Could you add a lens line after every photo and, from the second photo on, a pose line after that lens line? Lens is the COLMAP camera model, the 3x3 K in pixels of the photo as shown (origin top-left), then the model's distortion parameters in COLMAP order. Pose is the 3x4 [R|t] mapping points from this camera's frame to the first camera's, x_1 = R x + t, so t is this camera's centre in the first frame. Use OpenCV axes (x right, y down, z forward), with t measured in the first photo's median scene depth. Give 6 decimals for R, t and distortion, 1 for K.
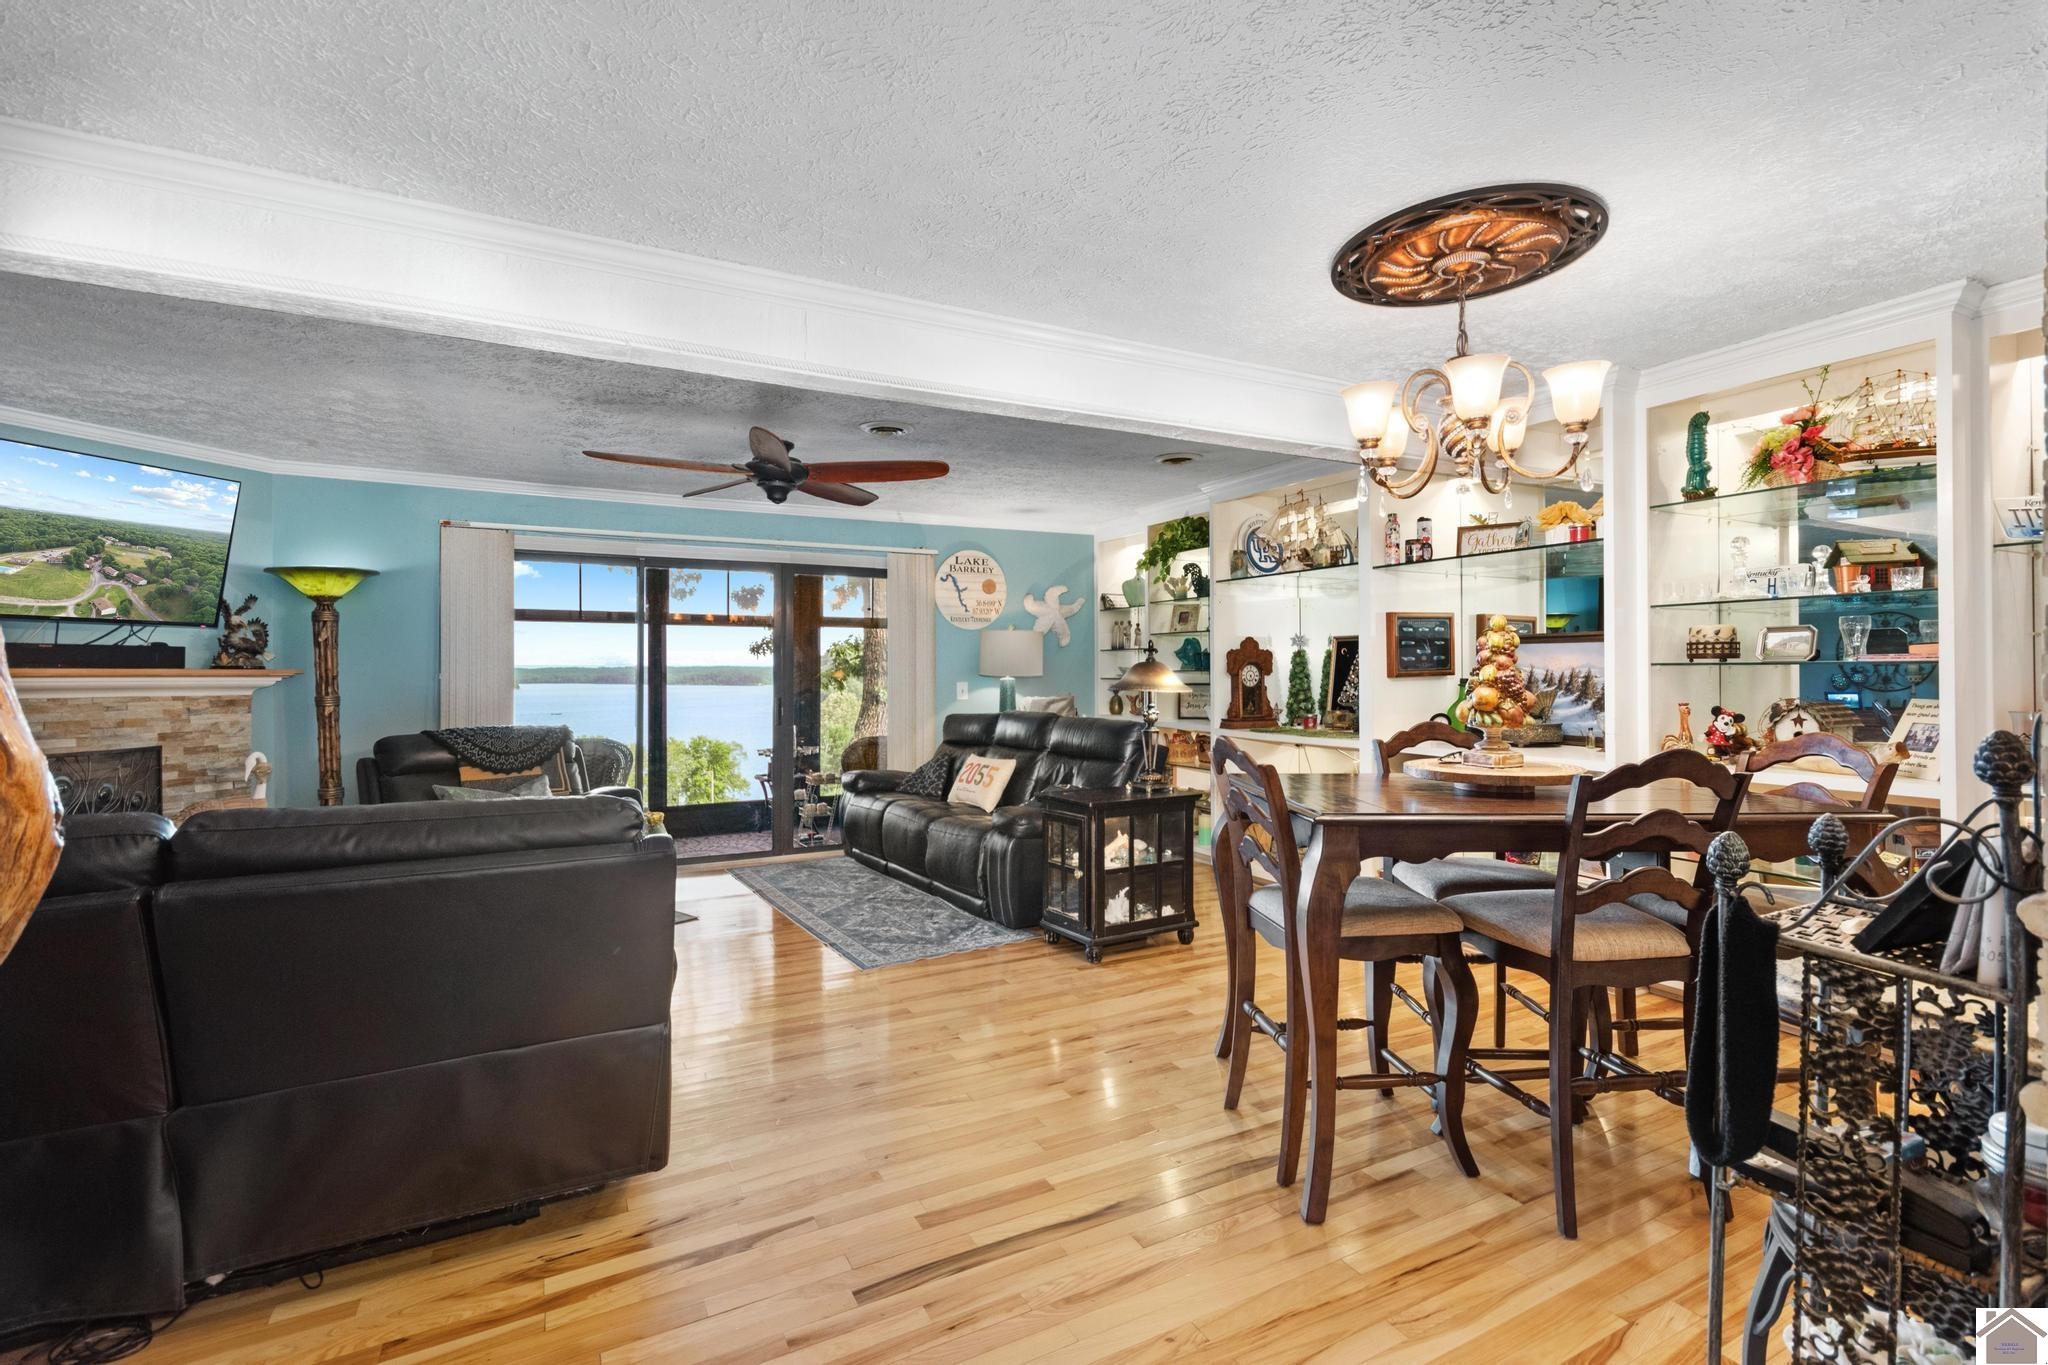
lens RADIAL K [[916.9, 0, 1028.9], [0, 916.9, 675.3], [0, 0, 1]] dist [-0.004622, -0.001167]
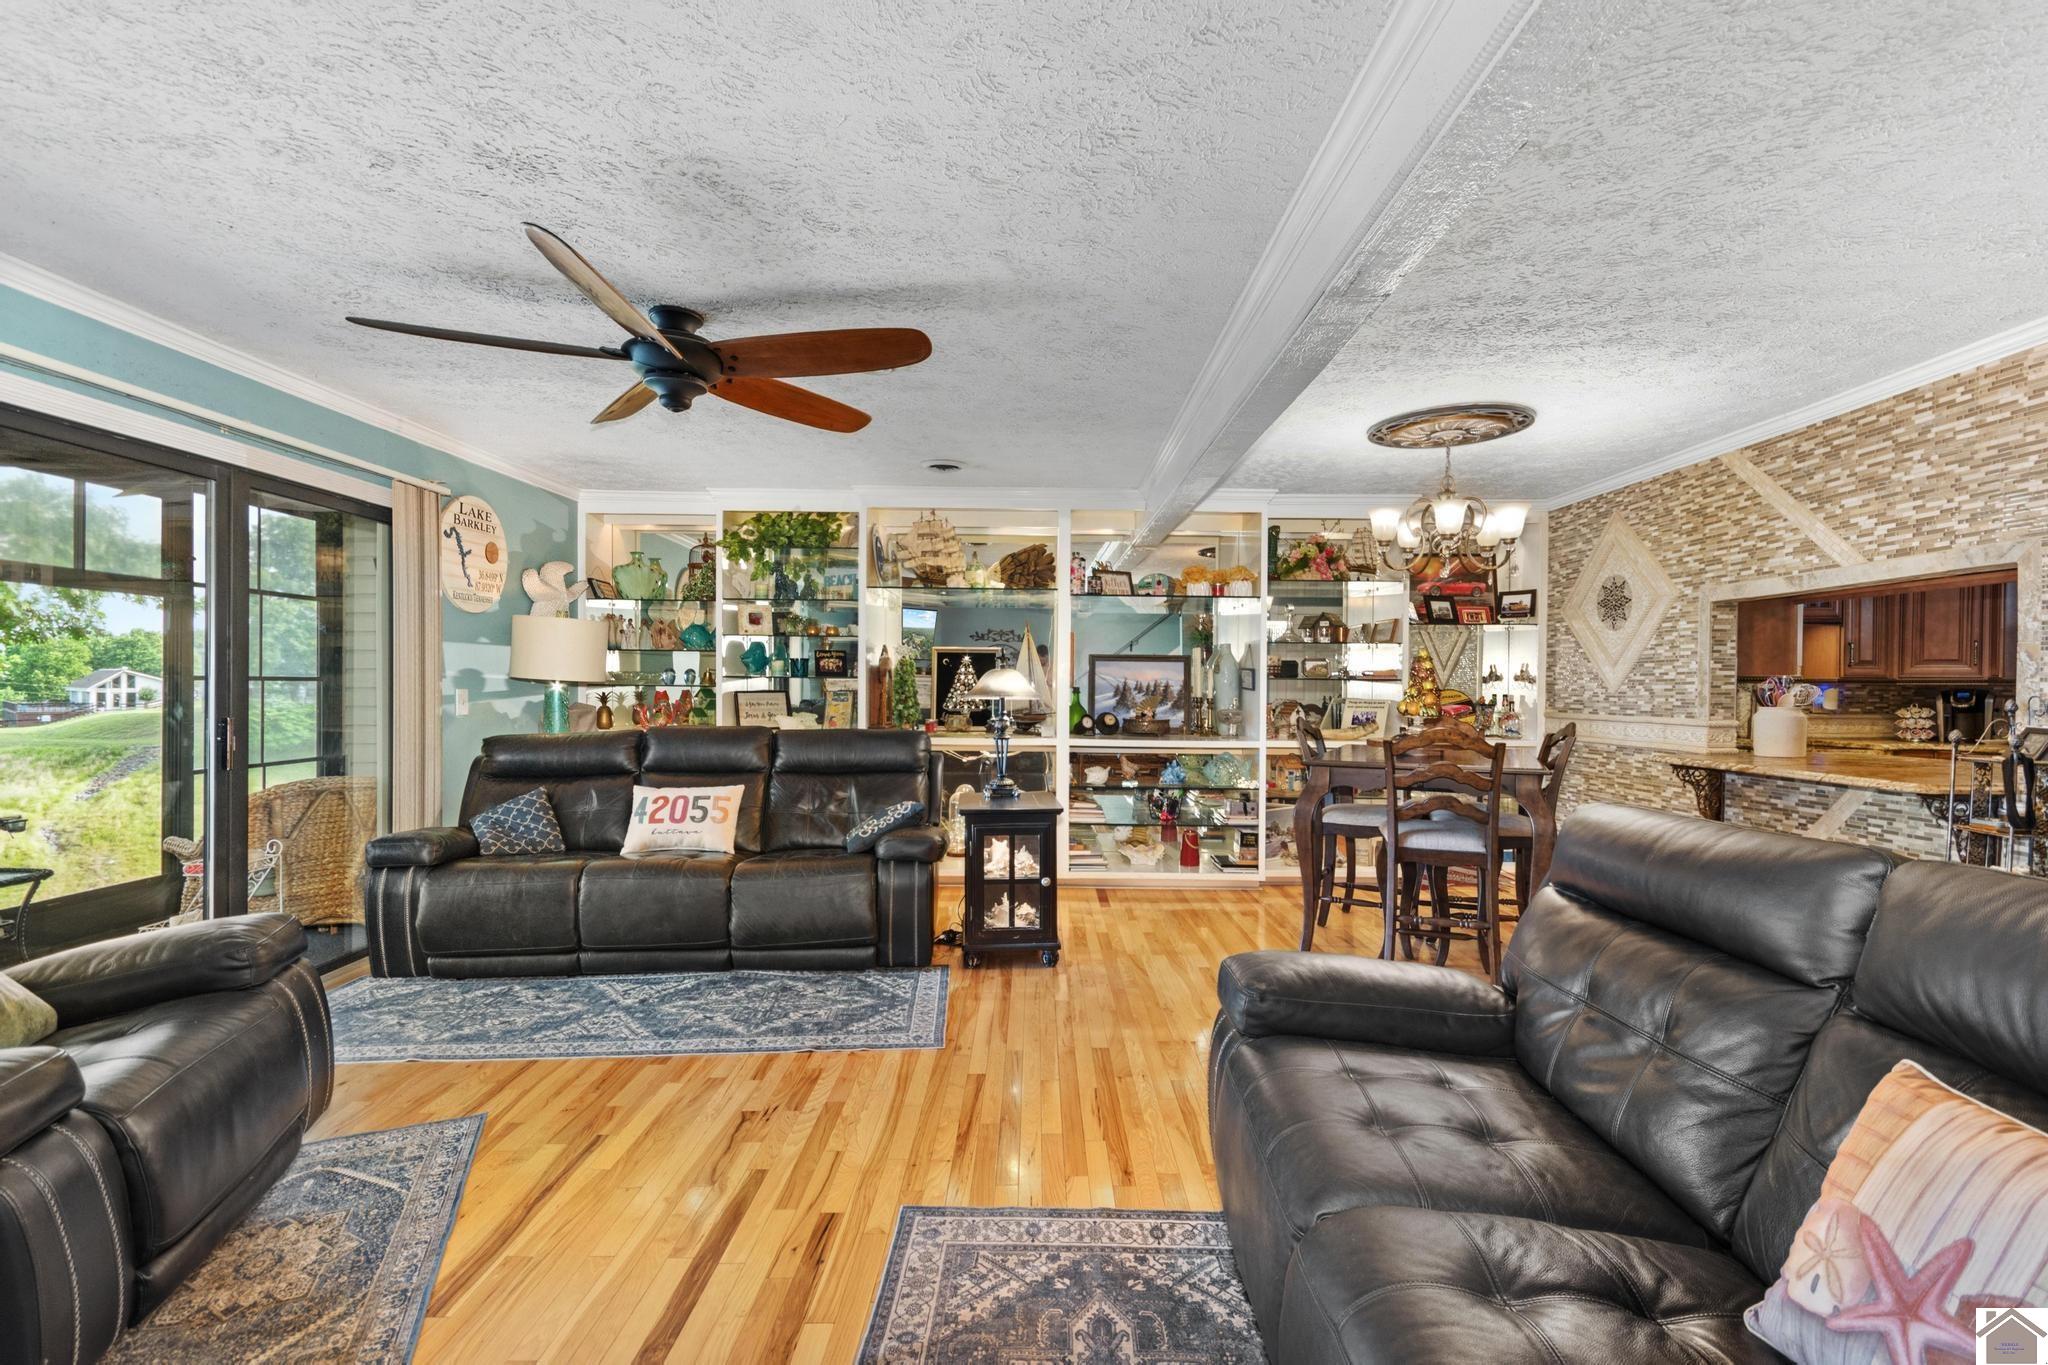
lens RADIAL K [[916.9, 0, 1028.9], [0, 916.9, 675.3], [0, 0, 1]] dist [-0.004622, -0.001167]
pose [[0.478423, 0.018456, 0.877936, -0.689680], [-0.006993, 0.999827, -0.017207, 0.010036], [-0.878102, 0.002093, 0.478469, 0.449818]]
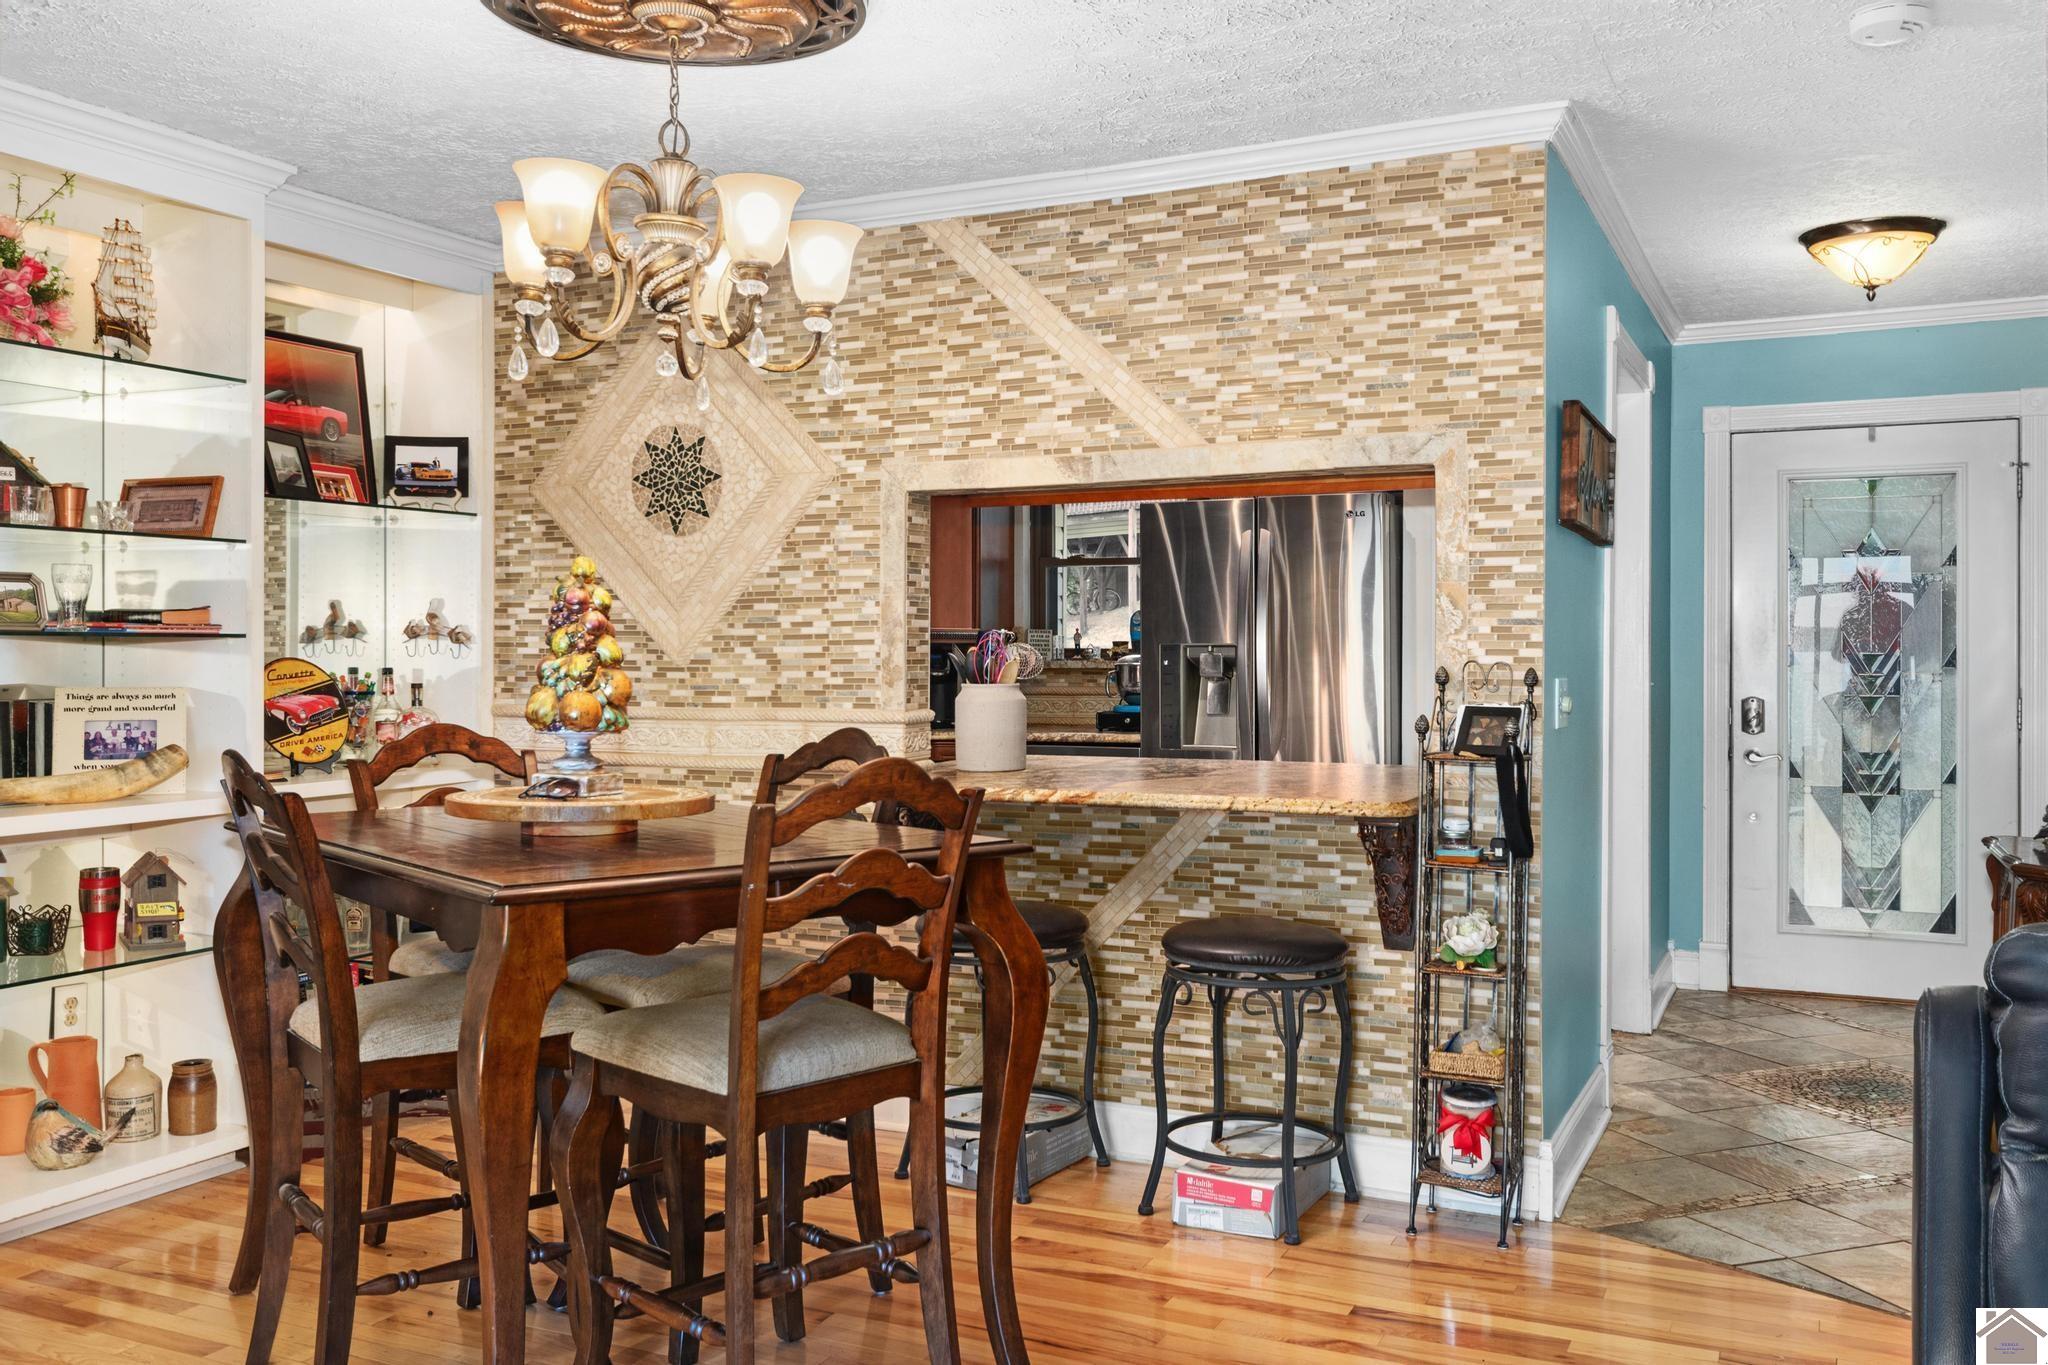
lens RADIAL K [[1692.6, 0, 1050.4], [0, 1692.6, 665.8], [0, 0, 1]] dist [-0.022891, 0.002592]
pose [[-0.596086, -0.000939, 0.802920, -0.334009], [0.005592, 0.999970, 0.005320, 0.005593], [-0.802901, 0.007661, -0.596063, 0.776064]]
